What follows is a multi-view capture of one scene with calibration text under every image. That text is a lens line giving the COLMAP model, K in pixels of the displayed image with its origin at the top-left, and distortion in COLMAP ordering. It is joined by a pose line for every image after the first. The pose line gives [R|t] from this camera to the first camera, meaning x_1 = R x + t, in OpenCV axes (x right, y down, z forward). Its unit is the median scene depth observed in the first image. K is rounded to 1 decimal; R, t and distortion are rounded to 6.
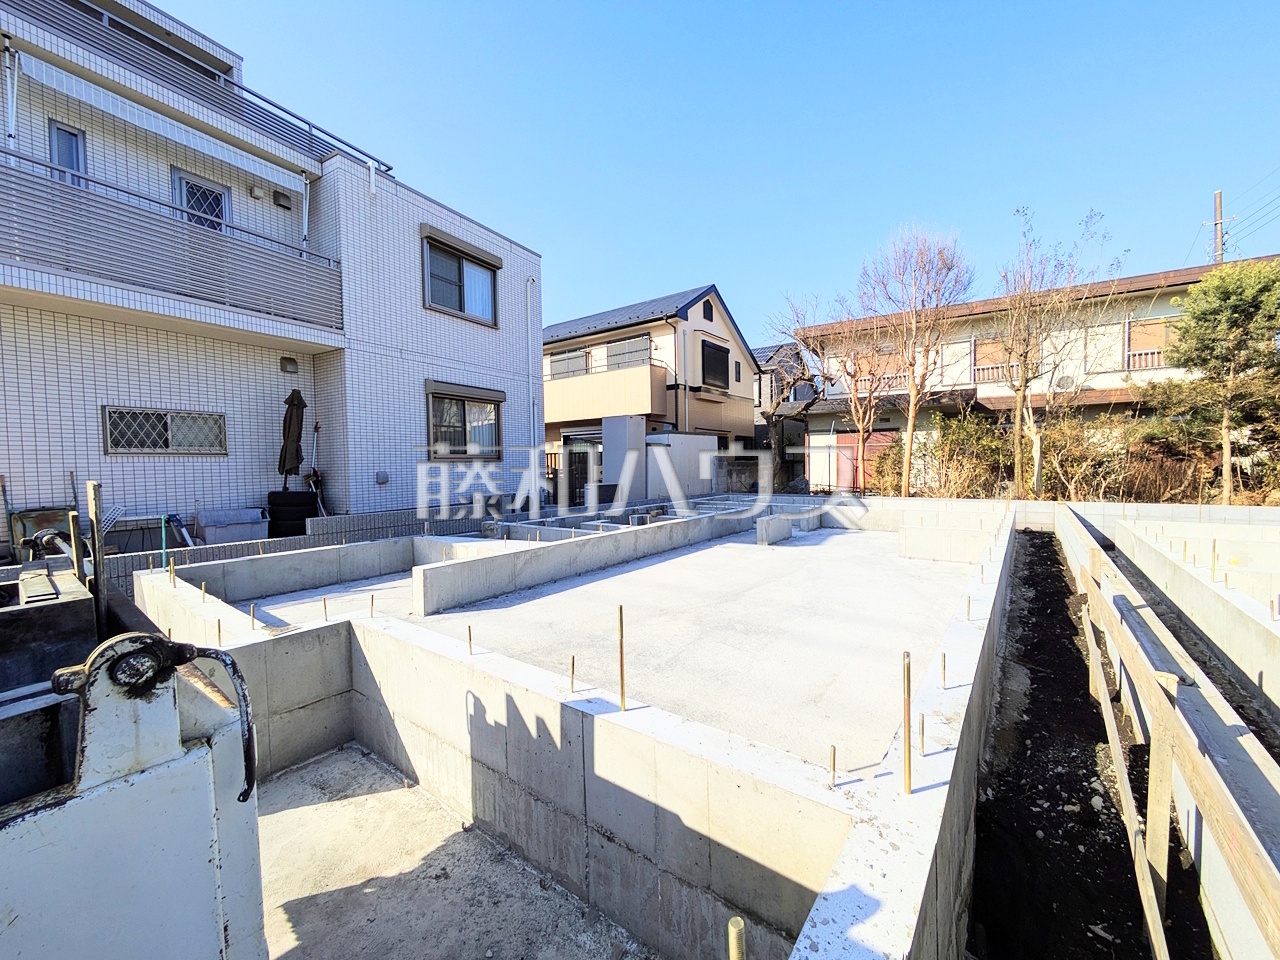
lens RADIAL K [[505.7, 0, 641.7], [0, 505.7, 481.7], [0, 0, 1]] dist [-0.008670, 0.004615]
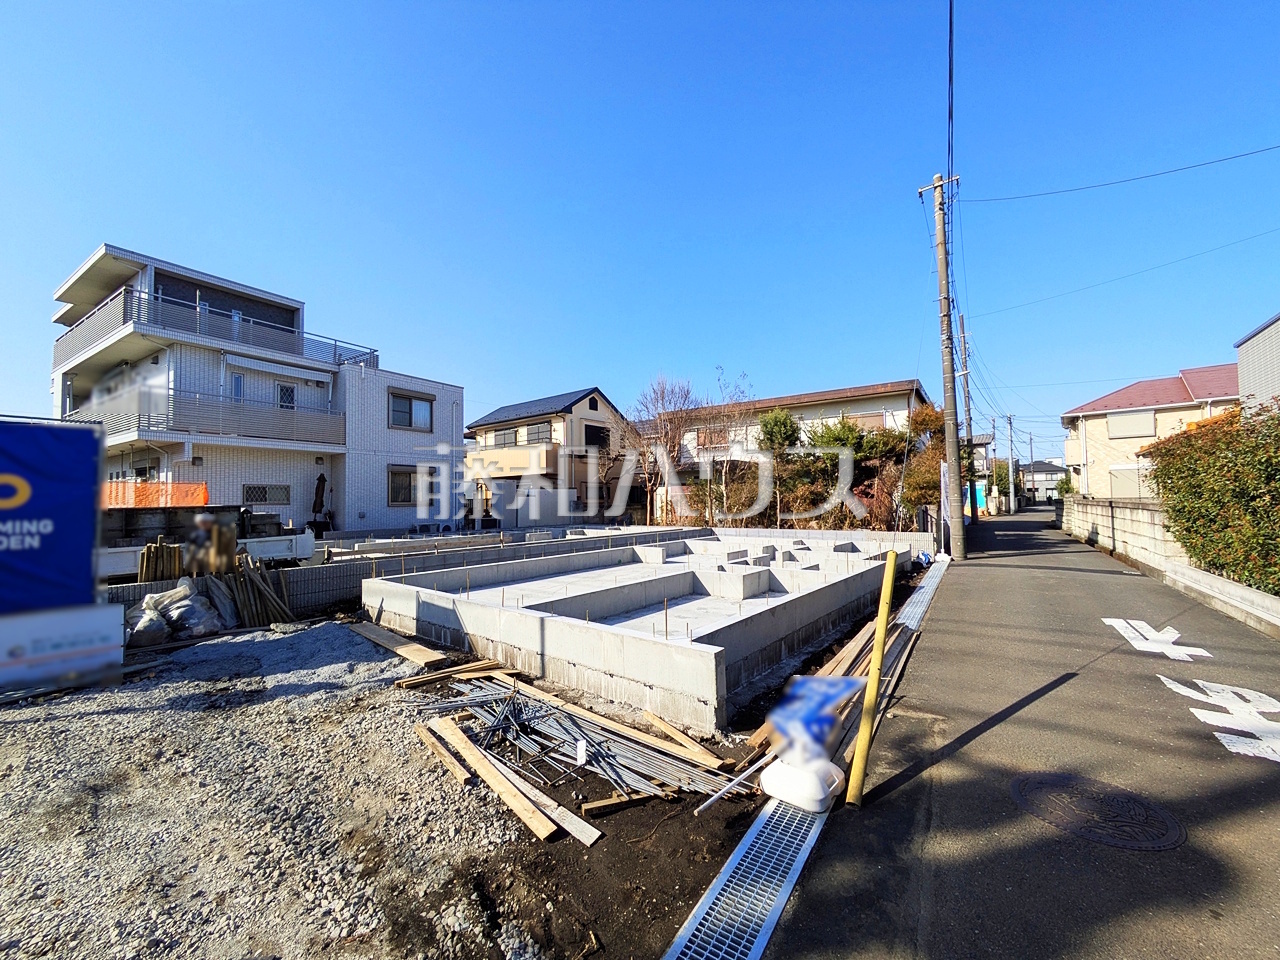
lens RADIAL K [[505.7, 0, 641.7], [0, 505.7, 481.7], [0, 0, 1]] dist [-0.008670, 0.004615]
pose [[0.999263, -0.001572, -0.038356, 0.483988], [-0.001273, 0.997254, -0.074045, 0.005665], [0.038367, 0.074039, 0.996517, -0.694783]]
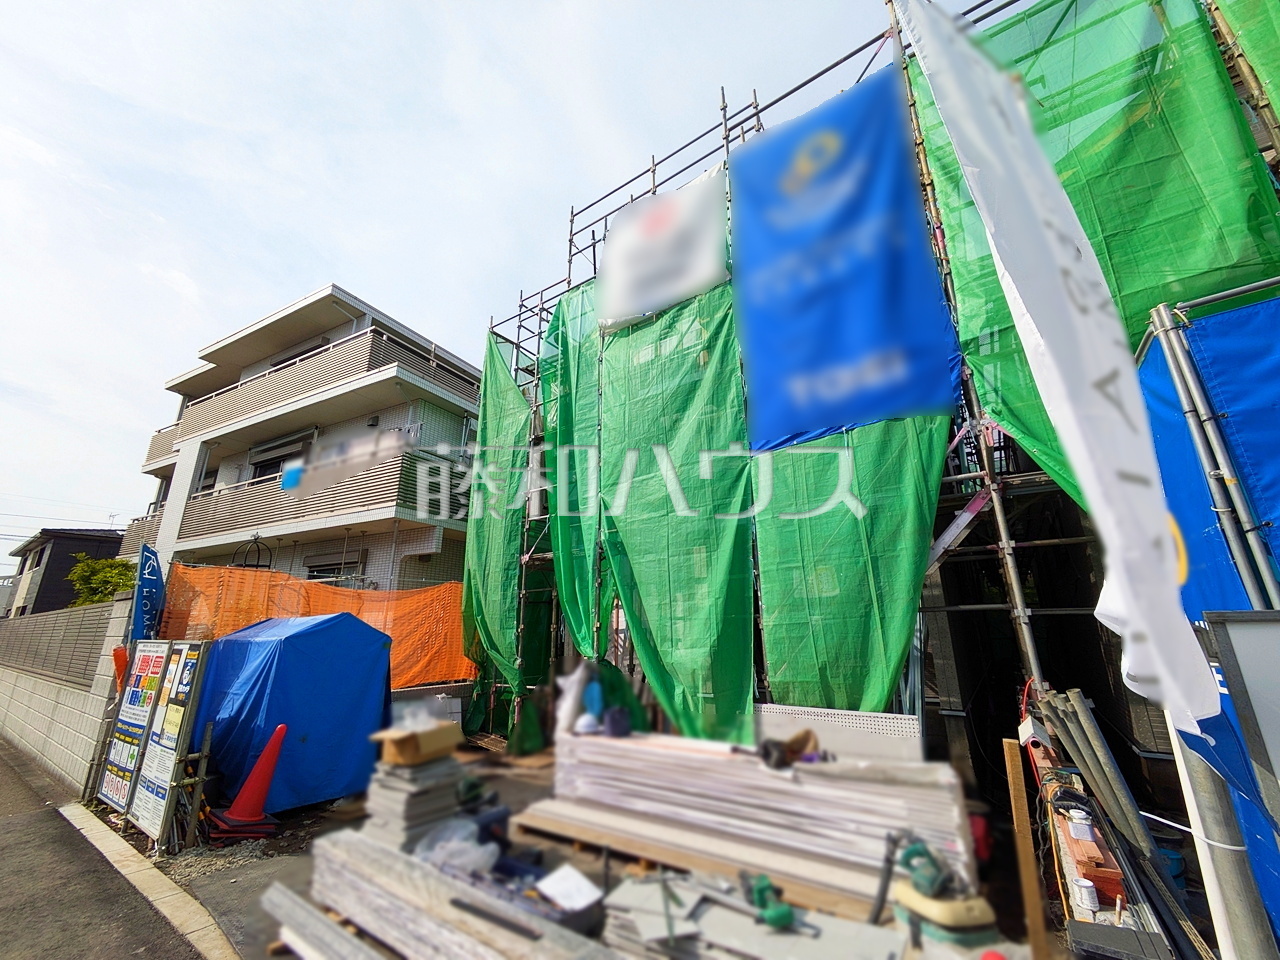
lens RADIAL K [[505.7, 0, 641.7], [0, 505.7, 481.7], [0, 0, 1]] dist [-0.008670, 0.004615]
pose [[0.999134, 0.019382, 0.036824, -0.278294], [-0.006707, 0.948341, -0.317182, 0.017422], [-0.041069, 0.316660, 0.947649, -0.409930]]
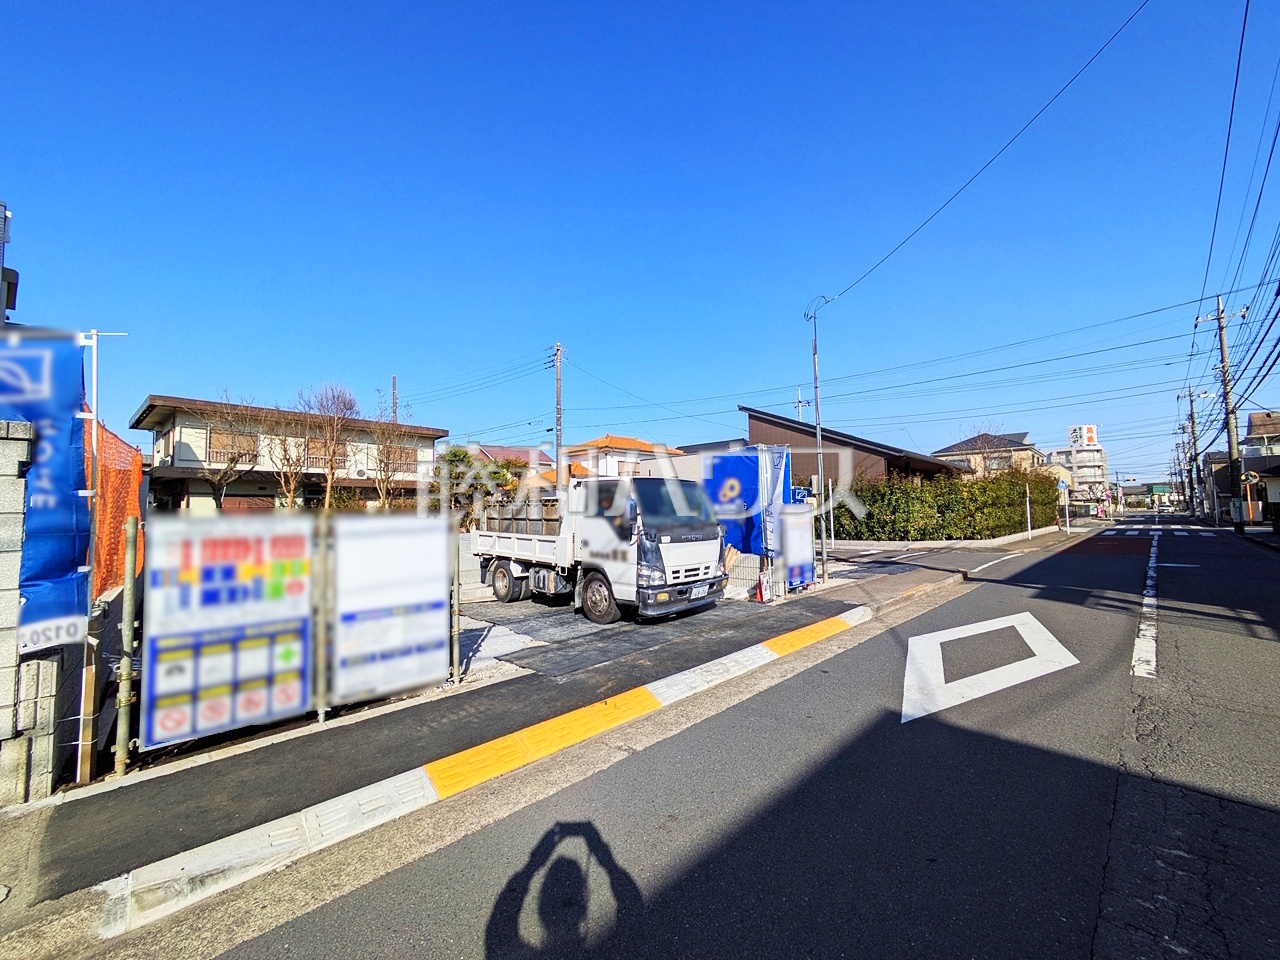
lens RADIAL K [[505.7, 0, 641.7], [0, 505.7, 481.7], [0, 0, 1]] dist [-0.008670, 0.004615]
pose [[0.144636, 0.073839, 0.986726, -0.893991], [0.051119, 0.995323, -0.081975, 0.028046], [-0.988164, 0.062297, 0.140185, -0.236822]]
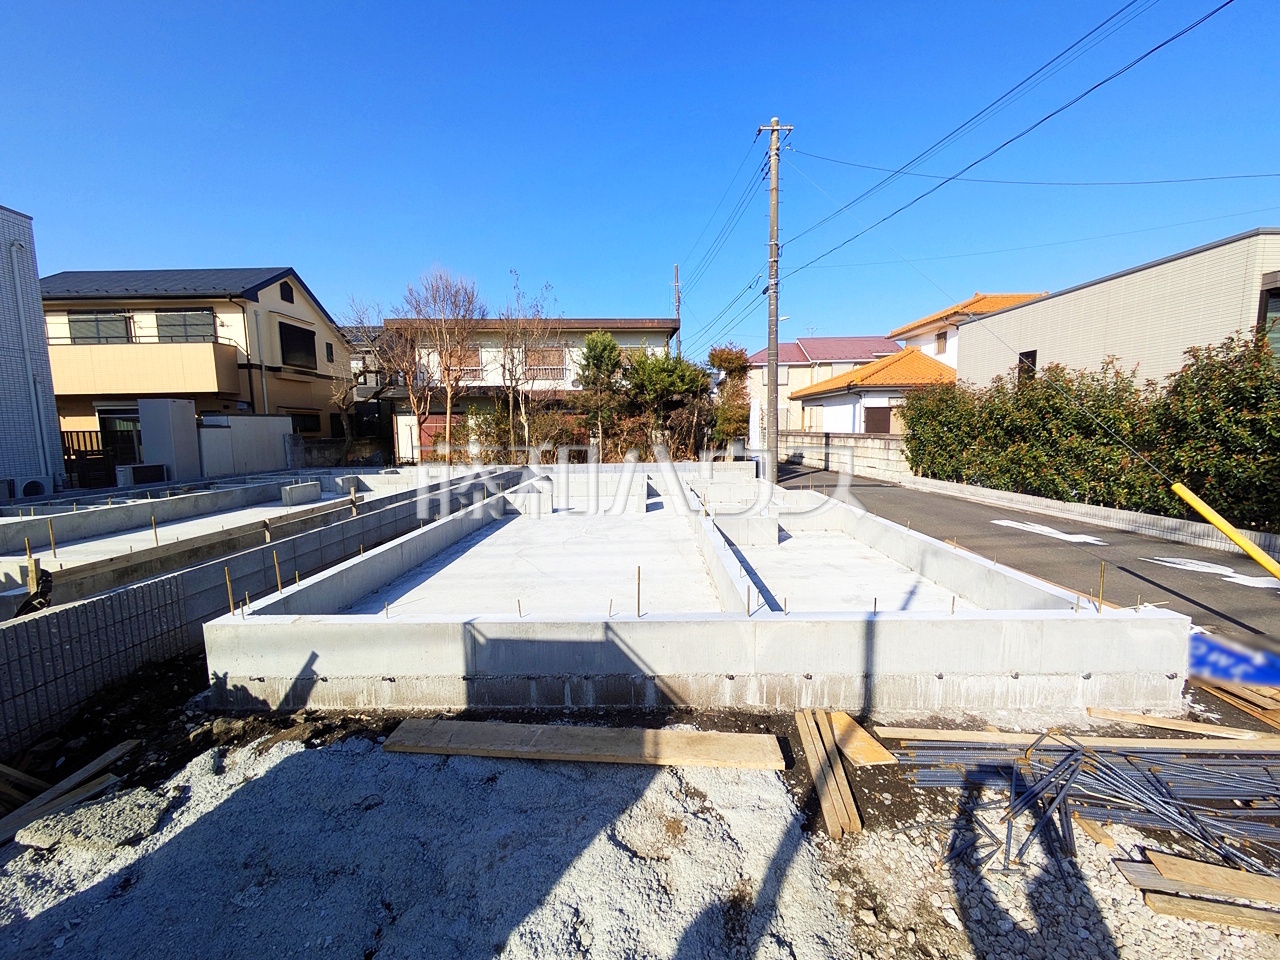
lens RADIAL K [[505.7, 0, 641.7], [0, 505.7, 481.7], [0, 0, 1]] dist [-0.008670, 0.004615]
pose [[0.805307, -0.060308, 0.589783, 0.124051], [0.024510, 0.997349, 0.068516, -0.007020], [-0.592352, -0.040721, 0.804650, -0.402011]]
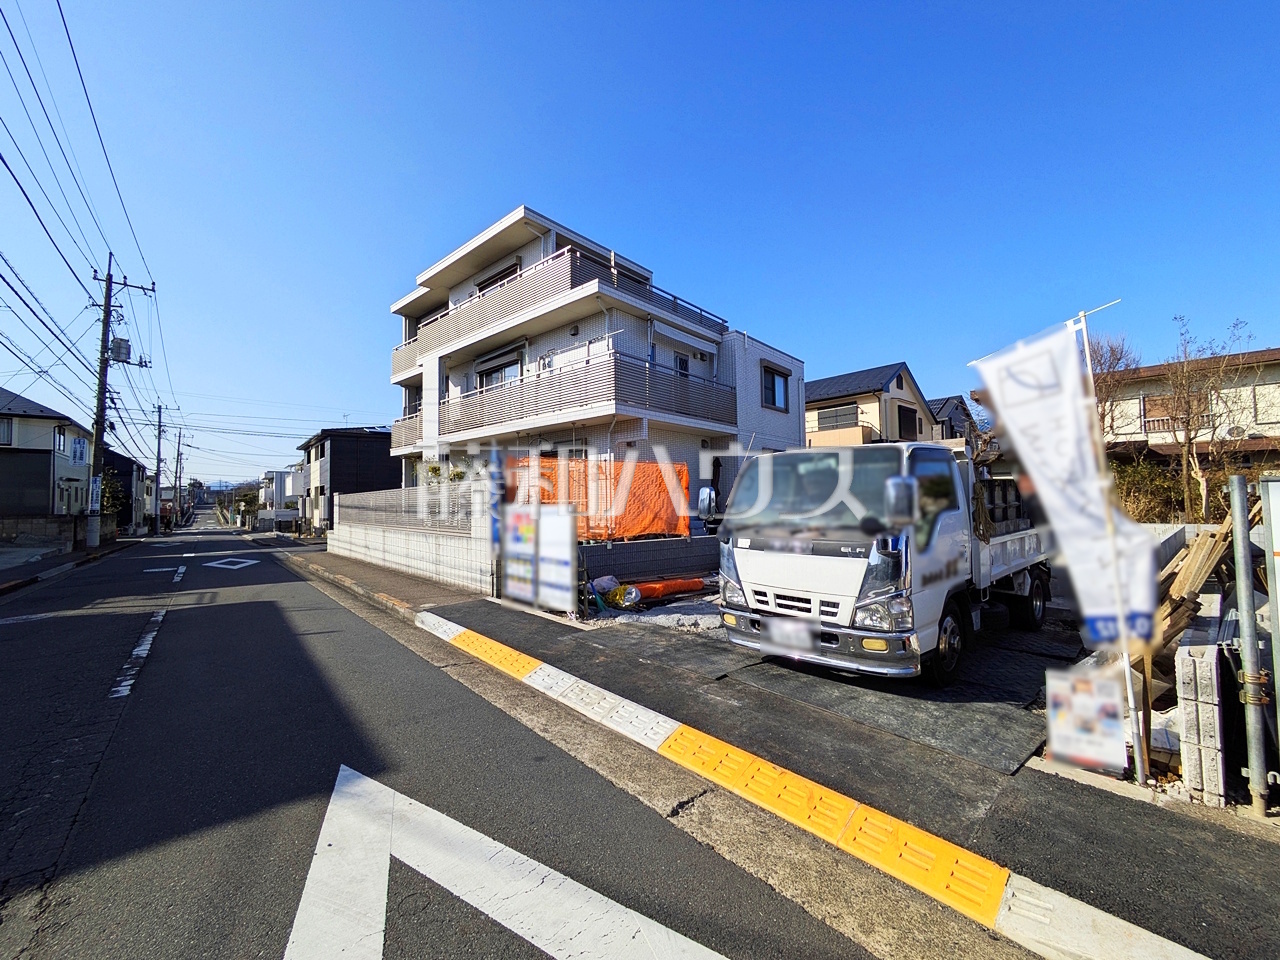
lens RADIAL K [[505.7, 0, 641.7], [0, 505.7, 481.7], [0, 0, 1]] dist [-0.008670, 0.004615]
pose [[0.978420, -0.005368, -0.206555, -0.367694], [-0.009999, 0.997261, -0.073282, 0.029015], [0.206382, 0.073766, 0.975687, -0.563320]]
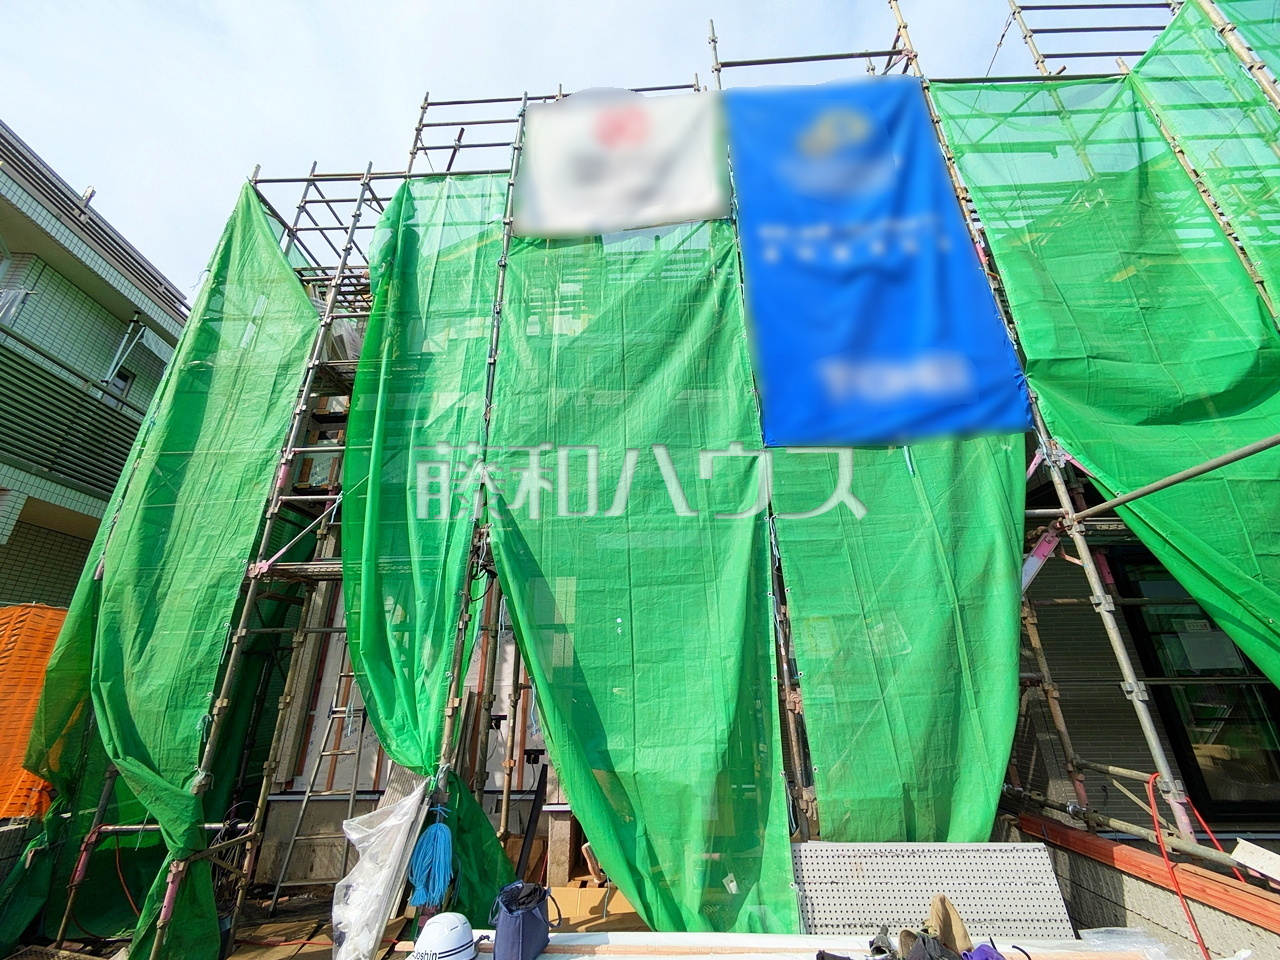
lens RADIAL K [[505.7, 0, 641.7], [0, 505.7, 481.7], [0, 0, 1]] dist [-0.008670, 0.004615]
pose [[0.820892, 0.216971, 0.528260, -0.372247], [0.021216, 0.912790, -0.407877, -0.000176], [-0.570689, 0.346031, 0.744699, -0.204869]]
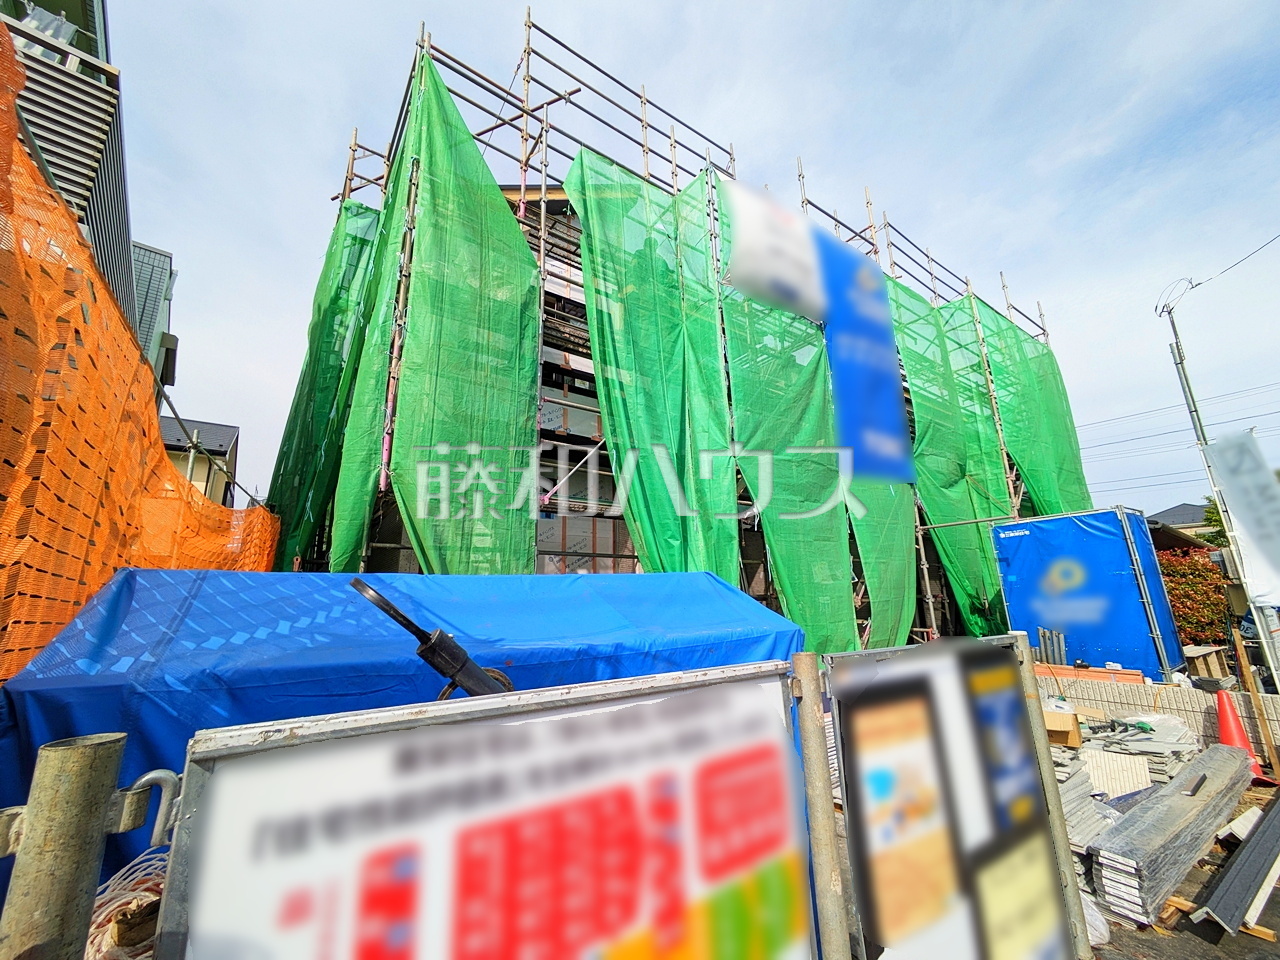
lens RADIAL K [[505.7, 0, 641.7], [0, 505.7, 481.7], [0, 0, 1]] dist [-0.008670, 0.004615]
pose [[0.300078, 0.237693, 0.923826, -0.711936], [0.048135, 0.963451, -0.263524, 0.005537], [-0.952699, 0.123546, 0.277669, 0.002052]]
